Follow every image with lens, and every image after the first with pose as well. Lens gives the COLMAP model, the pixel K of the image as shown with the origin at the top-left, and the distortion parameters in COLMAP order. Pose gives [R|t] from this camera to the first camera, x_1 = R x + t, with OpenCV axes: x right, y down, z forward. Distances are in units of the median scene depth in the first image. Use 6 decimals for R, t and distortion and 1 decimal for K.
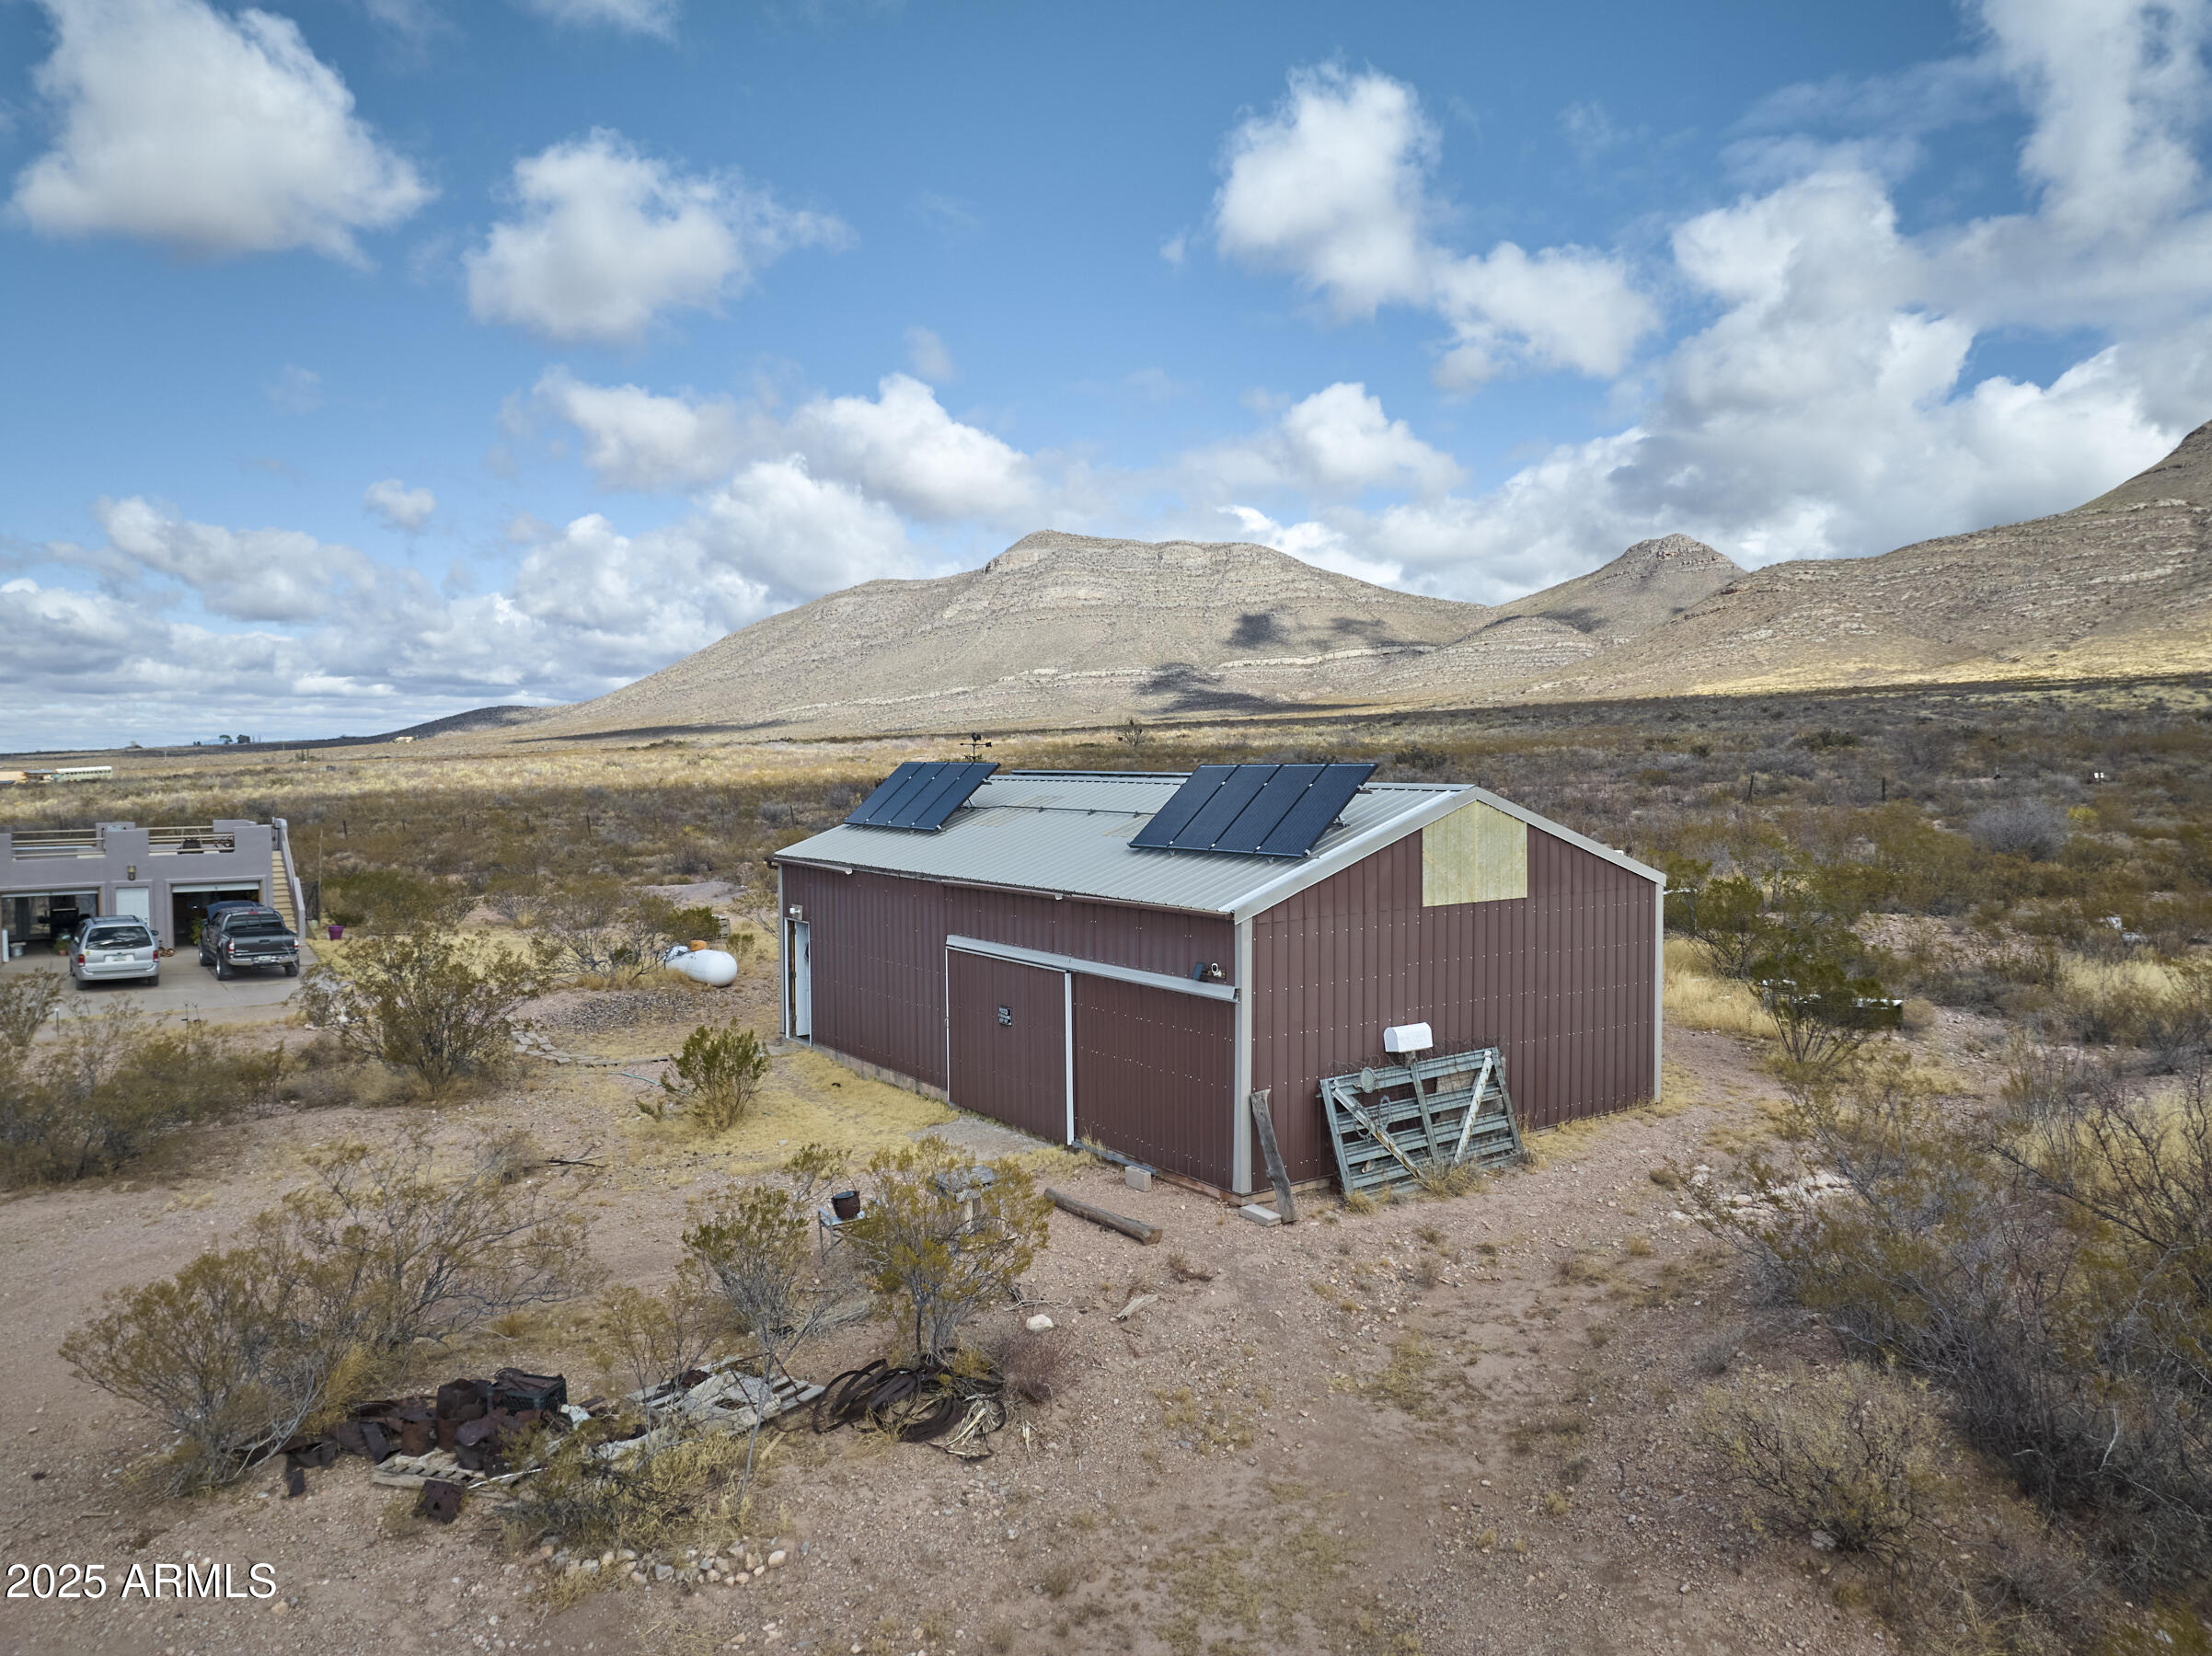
lens RADIAL K [[1539.0, 0, 1106.0], [0, 1539.0, 828.0], [0, 0, 1]] dist [-0.000660, -0.027856]
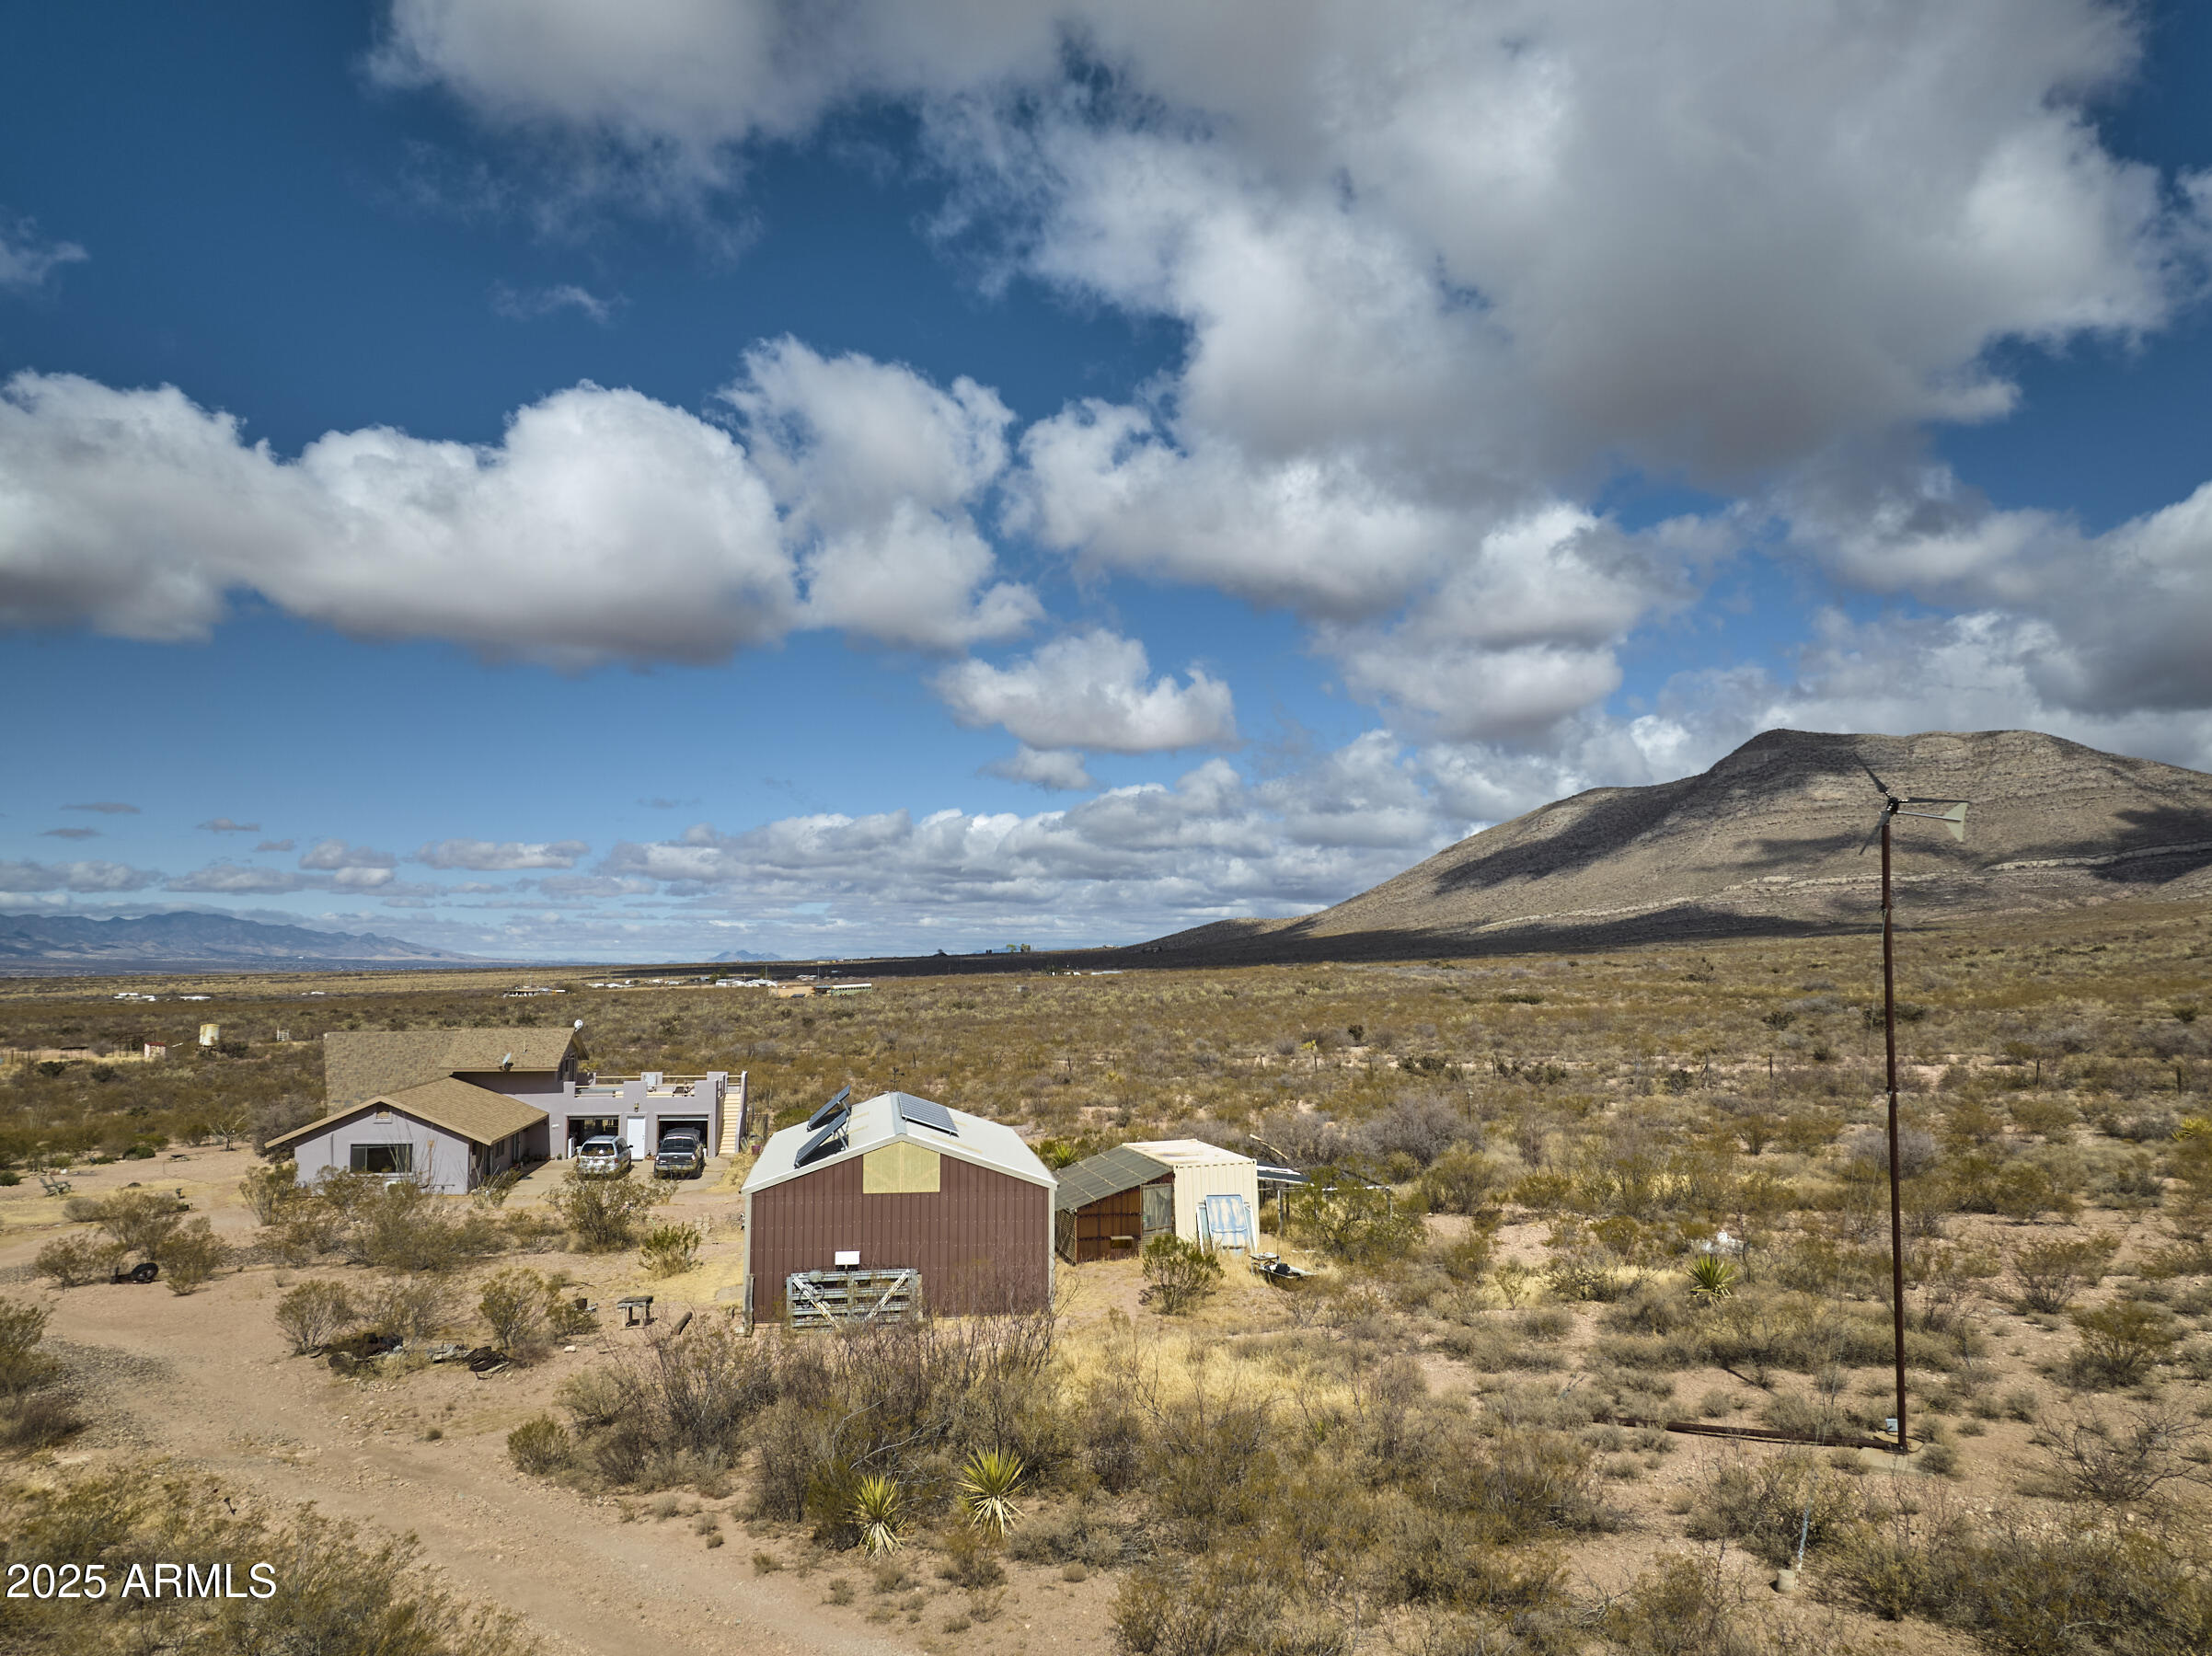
lens RADIAL K [[1529.0, 0, 1111.3], [0, 1529.0, 819.9], [0, 0, 1]] dist [-0.037980, -0.002468]
pose [[0.898419, -0.036378, -0.437630, 1.385080], [-0.026648, 0.990210, -0.137019, -0.168303], [0.438330, 0.134762, 0.888654, -0.706375]]
